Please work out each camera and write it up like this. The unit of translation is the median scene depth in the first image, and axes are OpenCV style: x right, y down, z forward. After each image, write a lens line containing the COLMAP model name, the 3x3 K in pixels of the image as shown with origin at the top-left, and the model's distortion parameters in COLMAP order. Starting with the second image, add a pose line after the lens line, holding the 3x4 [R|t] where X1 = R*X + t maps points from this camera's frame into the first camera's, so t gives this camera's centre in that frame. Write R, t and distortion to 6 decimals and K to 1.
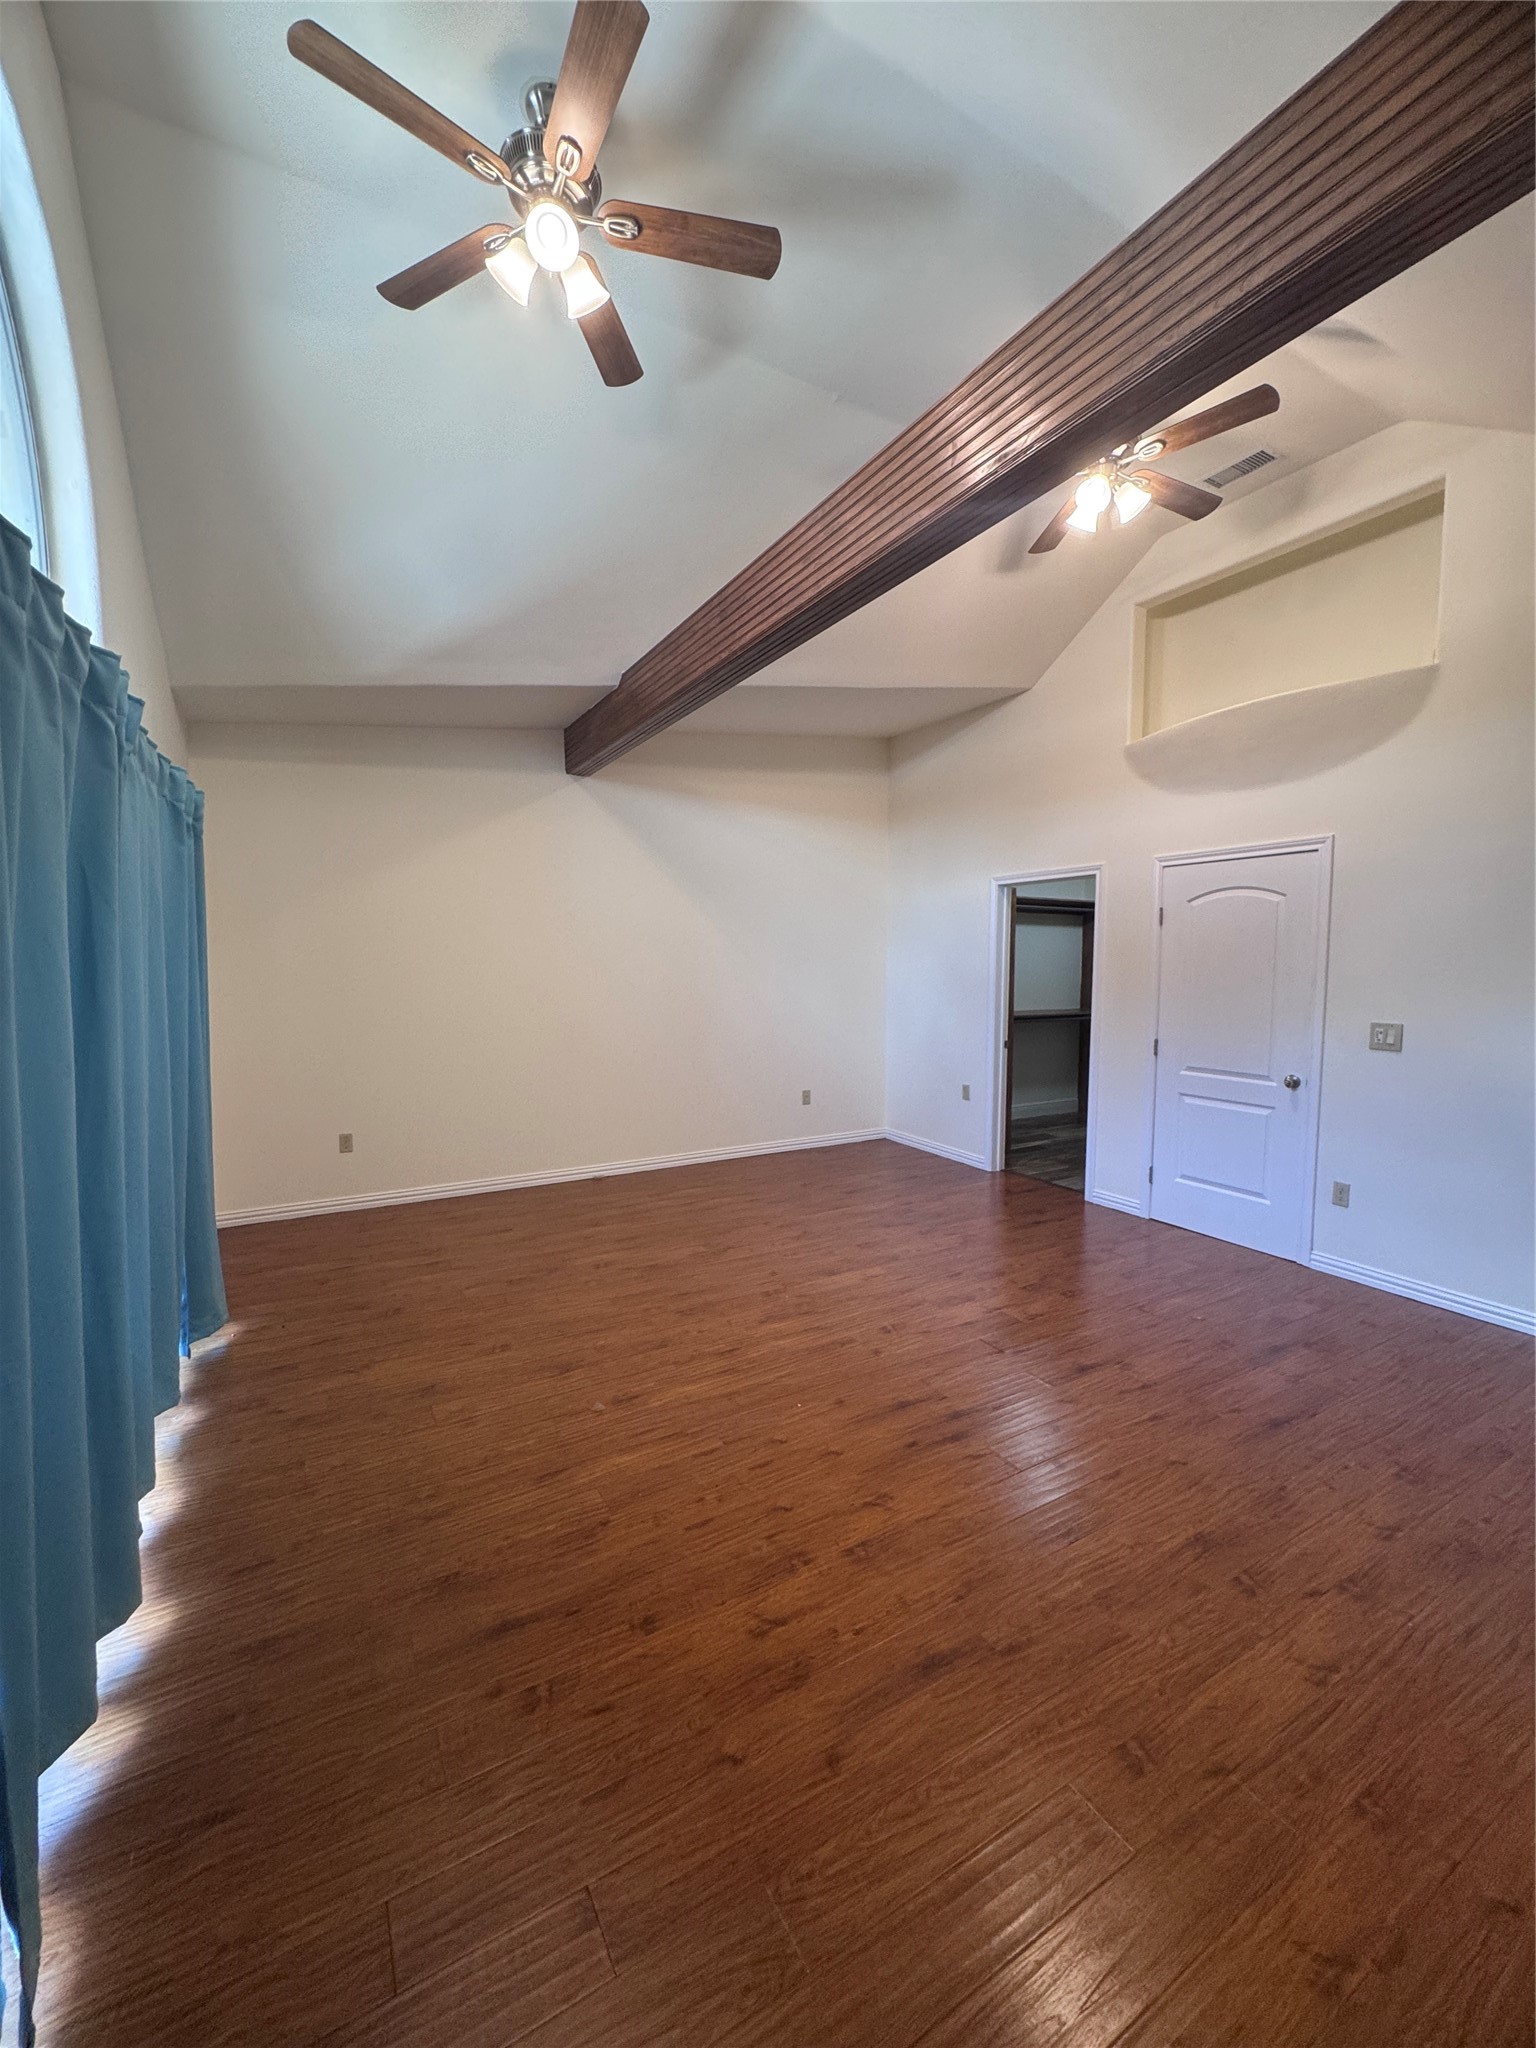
lens RADIAL K [[821.0, 0, 775.2], [0, 821.0, 1014.3], [0, 0, 1]] dist [-0.005446, 0.000771]
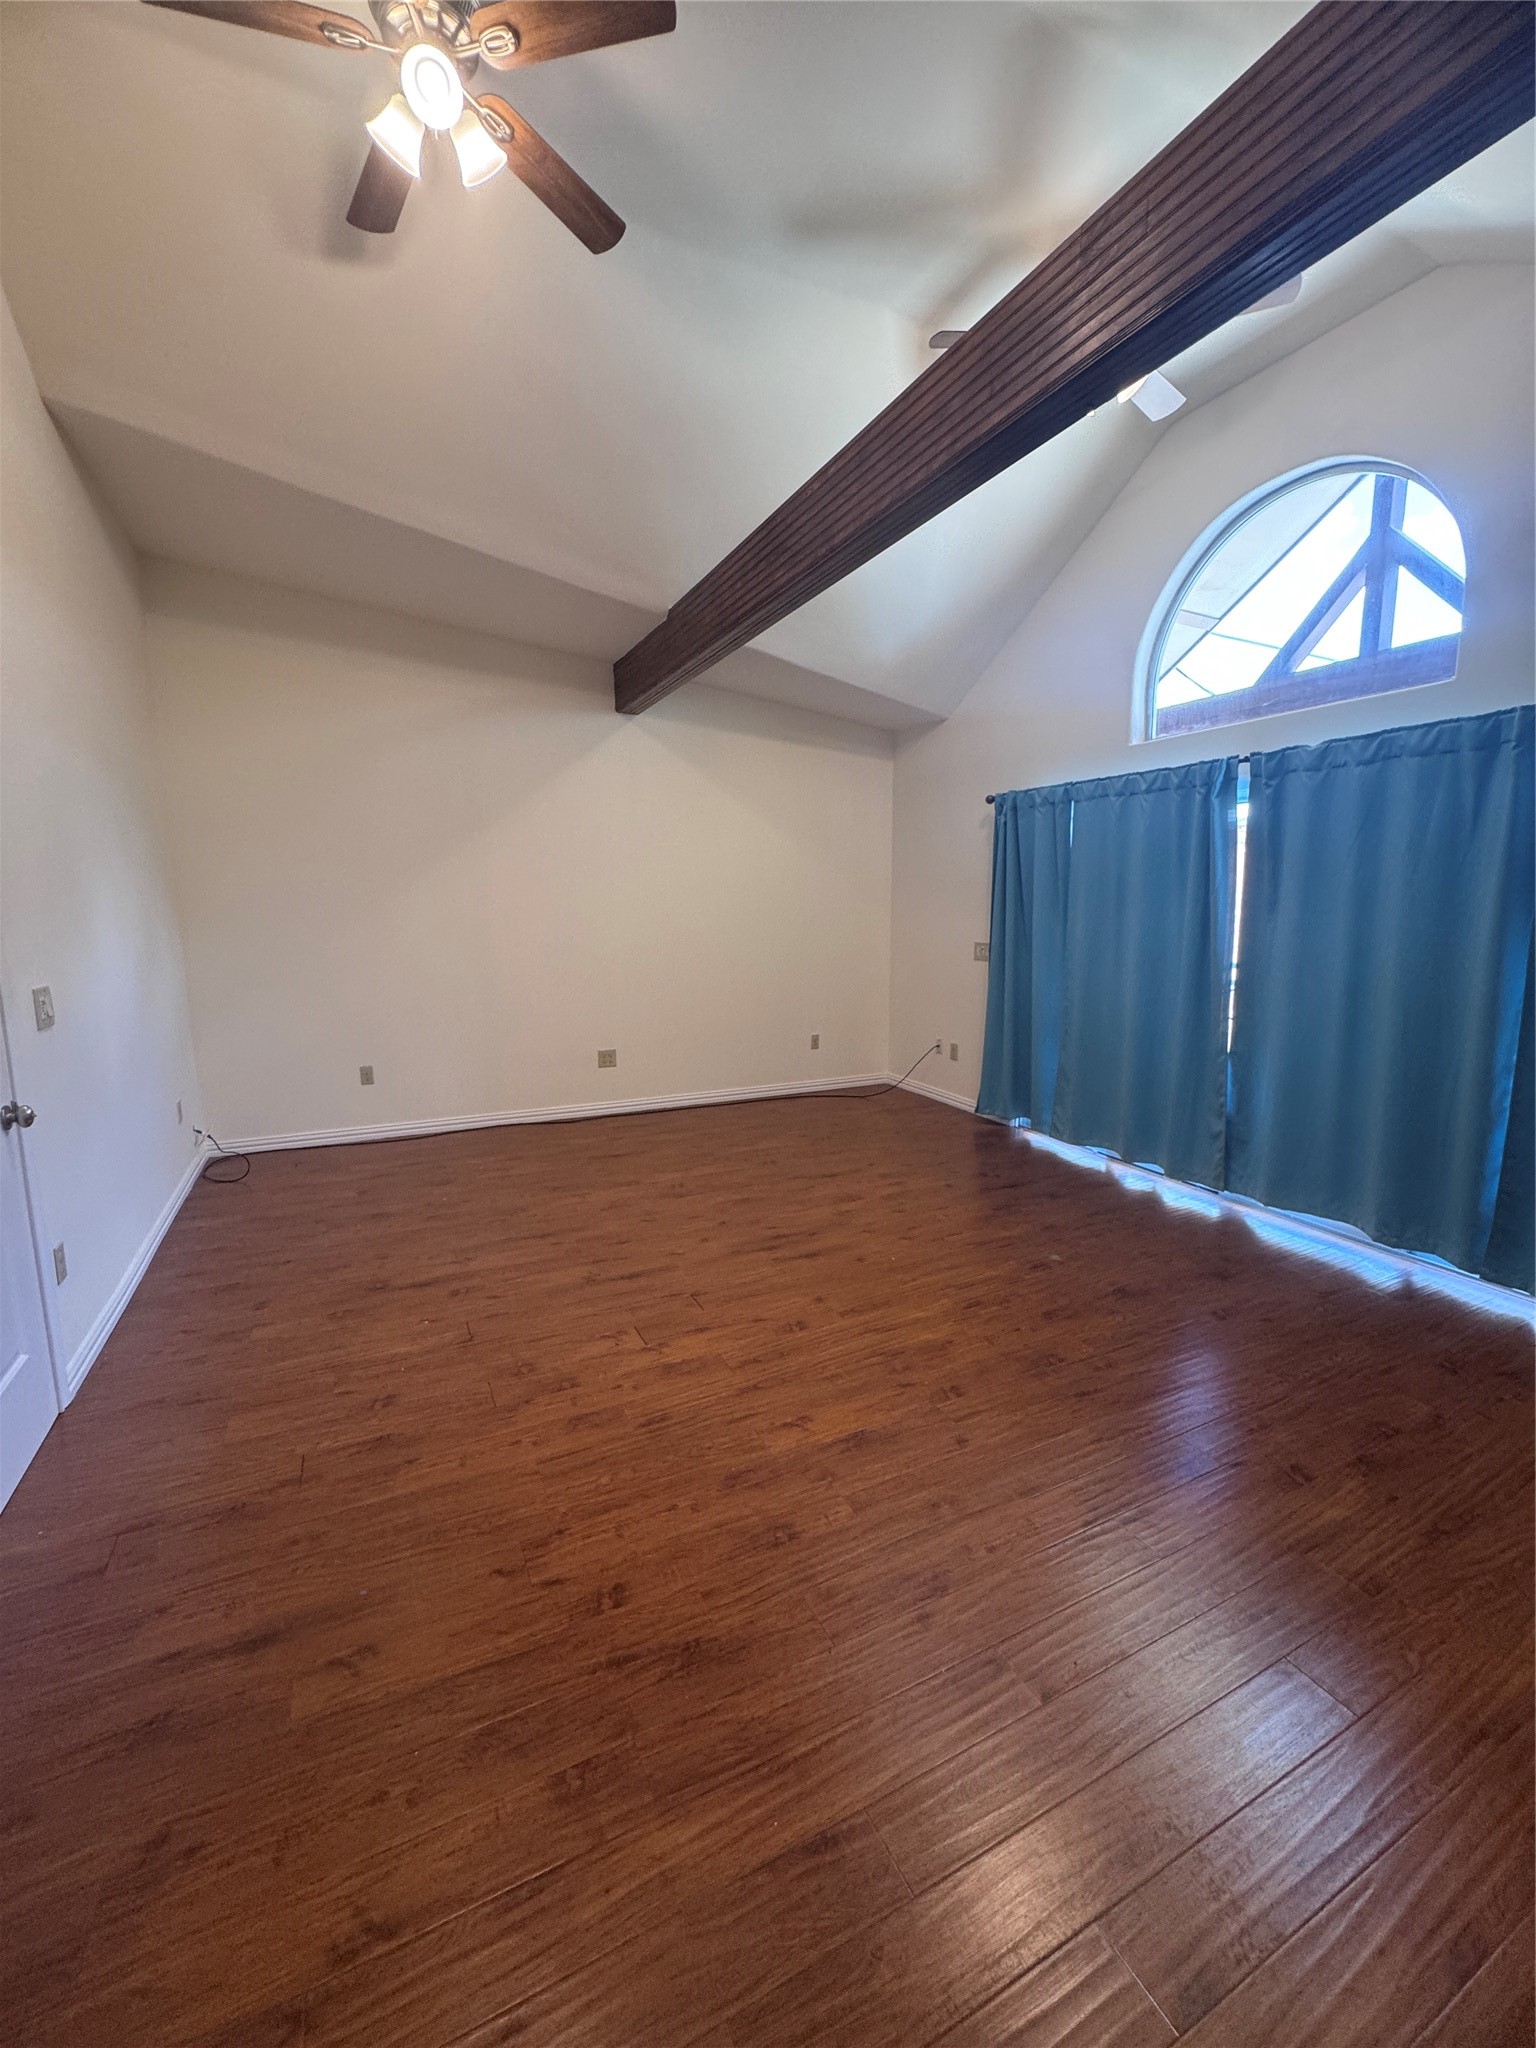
lens RADIAL K [[821.0, 0, 770.3], [0, 821.0, 1025.3], [0, 0, 1]] dist [-0.005446, 0.000771]
pose [[-0.997868, -0.008637, 0.064683, 0.125524], [0.005240, 0.977397, 0.211348, -0.119318], [-0.065047, 0.211236, -0.975268, 1.958224]]
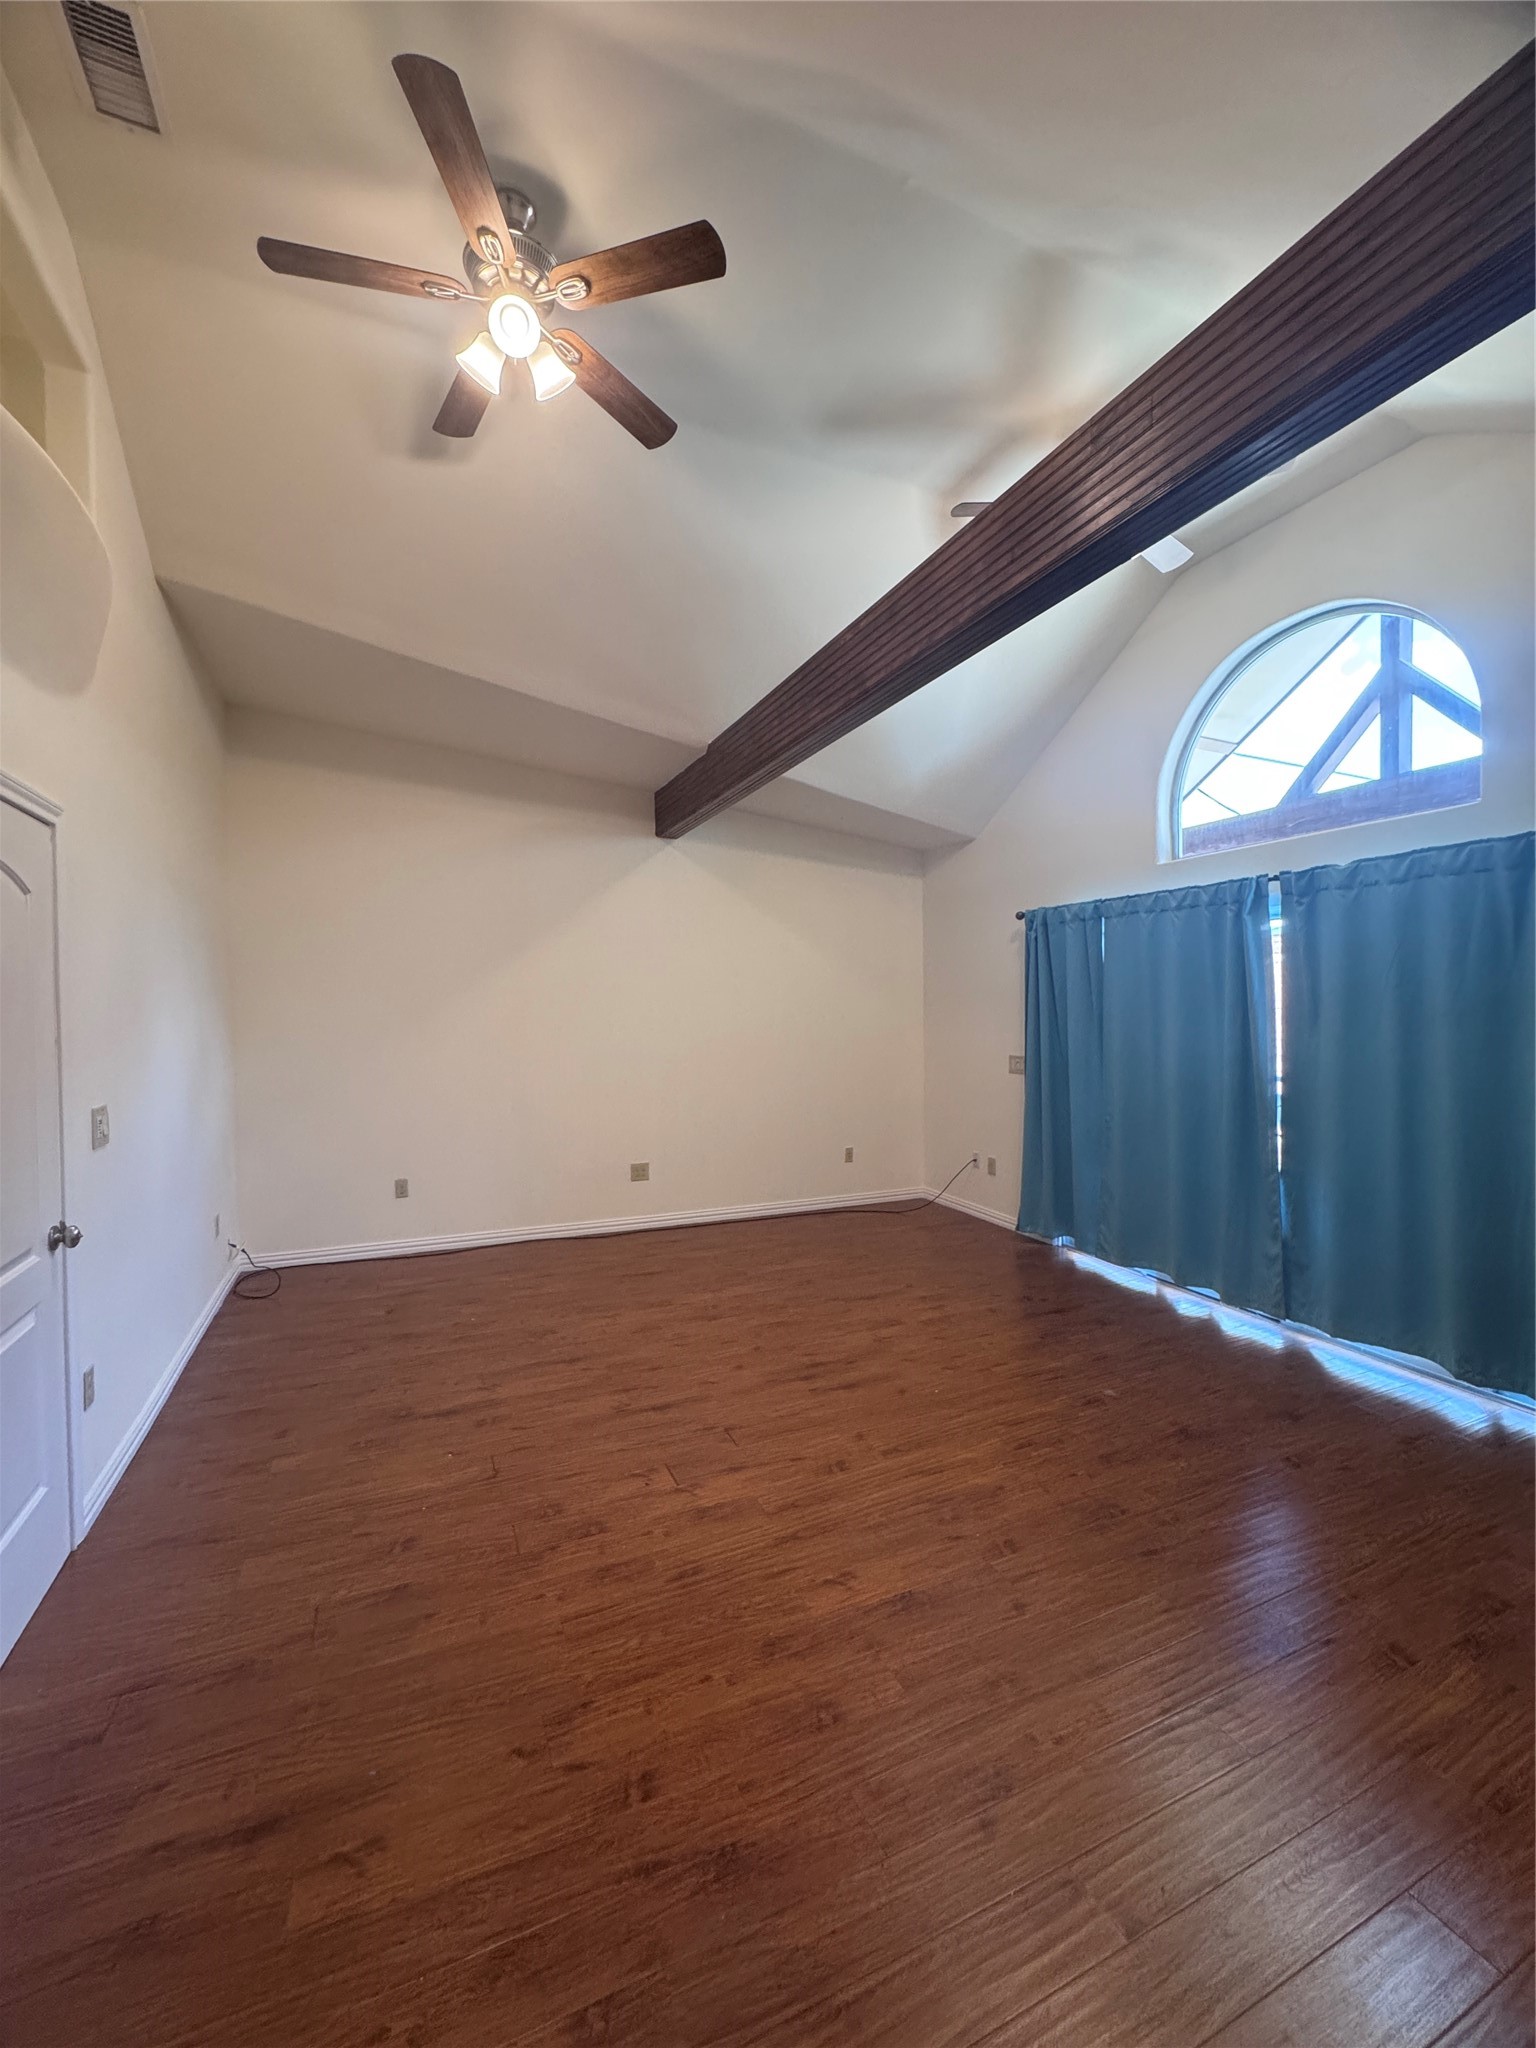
lens RADIAL K [[821.0, 0, 770.6], [0, 821.0, 1025.7], [0, 0, 1]] dist [-0.005446, 0.000771]
pose [[-0.994824, 0.001708, 0.101598, 0.133378], [0.010261, 0.996436, 0.083720, -0.134397], [-0.101093, 0.084329, -0.991297, 1.958685]]
